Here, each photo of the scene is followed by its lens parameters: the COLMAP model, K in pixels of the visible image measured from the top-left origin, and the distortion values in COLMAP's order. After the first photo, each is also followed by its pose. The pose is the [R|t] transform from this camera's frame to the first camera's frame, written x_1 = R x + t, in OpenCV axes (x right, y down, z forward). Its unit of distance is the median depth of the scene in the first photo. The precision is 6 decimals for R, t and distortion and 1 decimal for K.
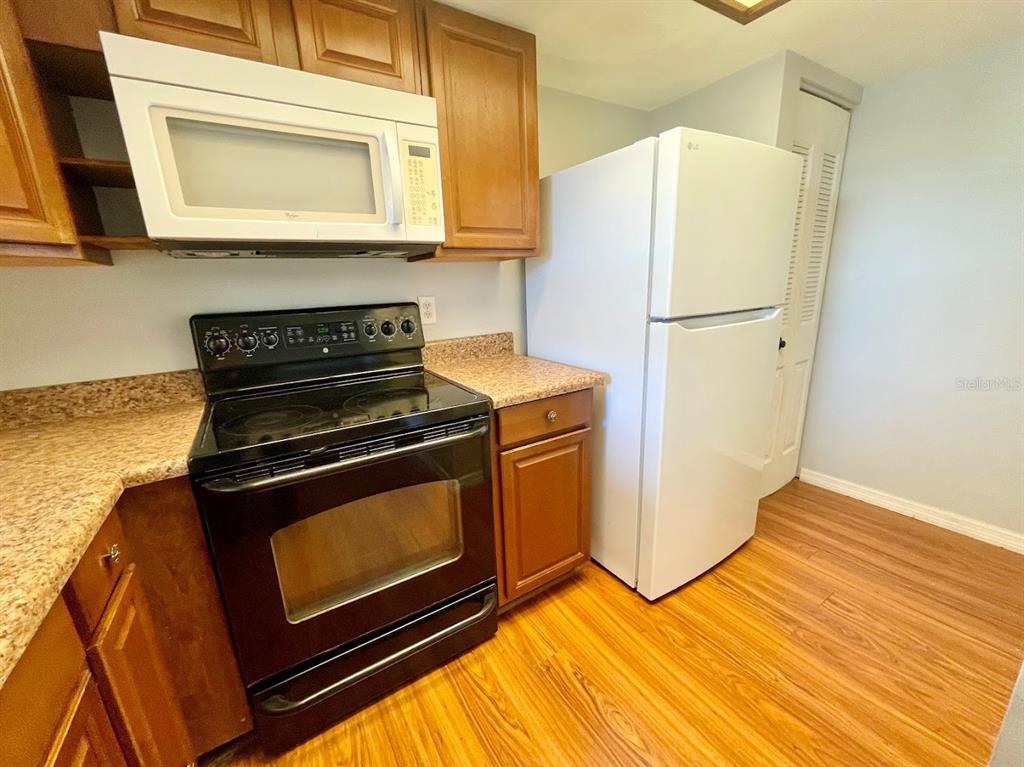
lens RADIAL K [[412.2, 0, 508.1], [0, 412.2, 391.1], [0, 0, 1]] dist [-0.000981, 0.000121]
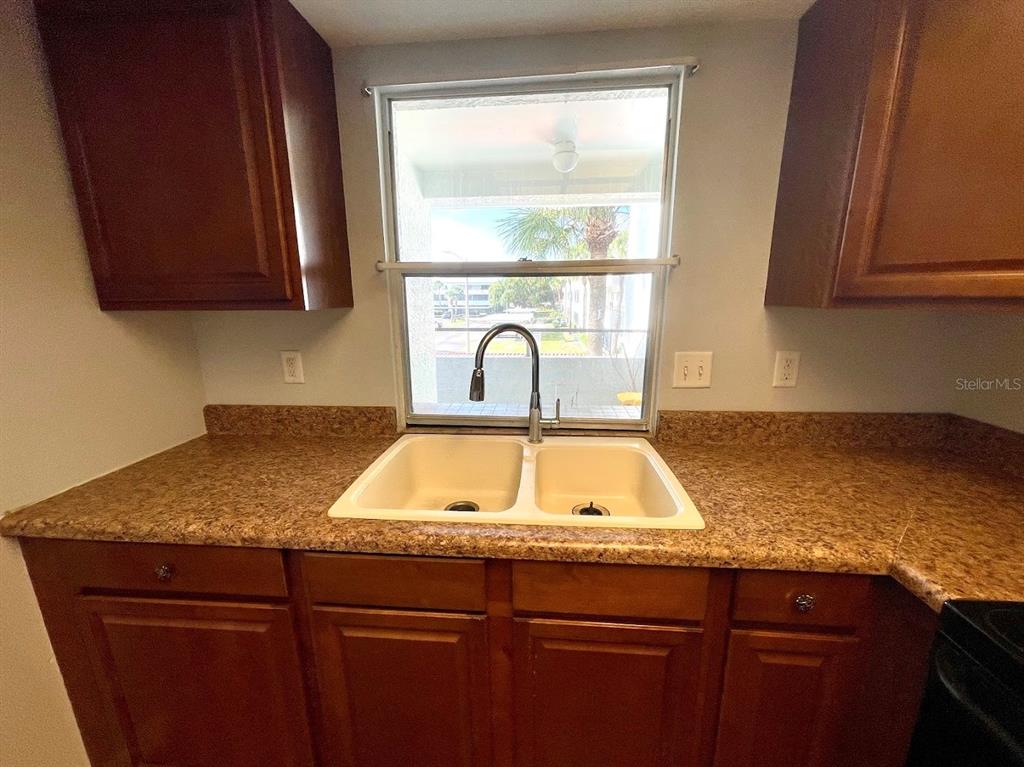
lens RADIAL K [[412.2, 0, 508.1], [0, 412.2, 391.1], [0, 0, 1]] dist [-0.000981, 0.000121]
pose [[-0.598082, 0.220377, -0.770540, 0.216281], [-0.171257, 0.904100, 0.391502, -0.417380], [0.782924, 0.366110, -0.502985, 0.808716]]
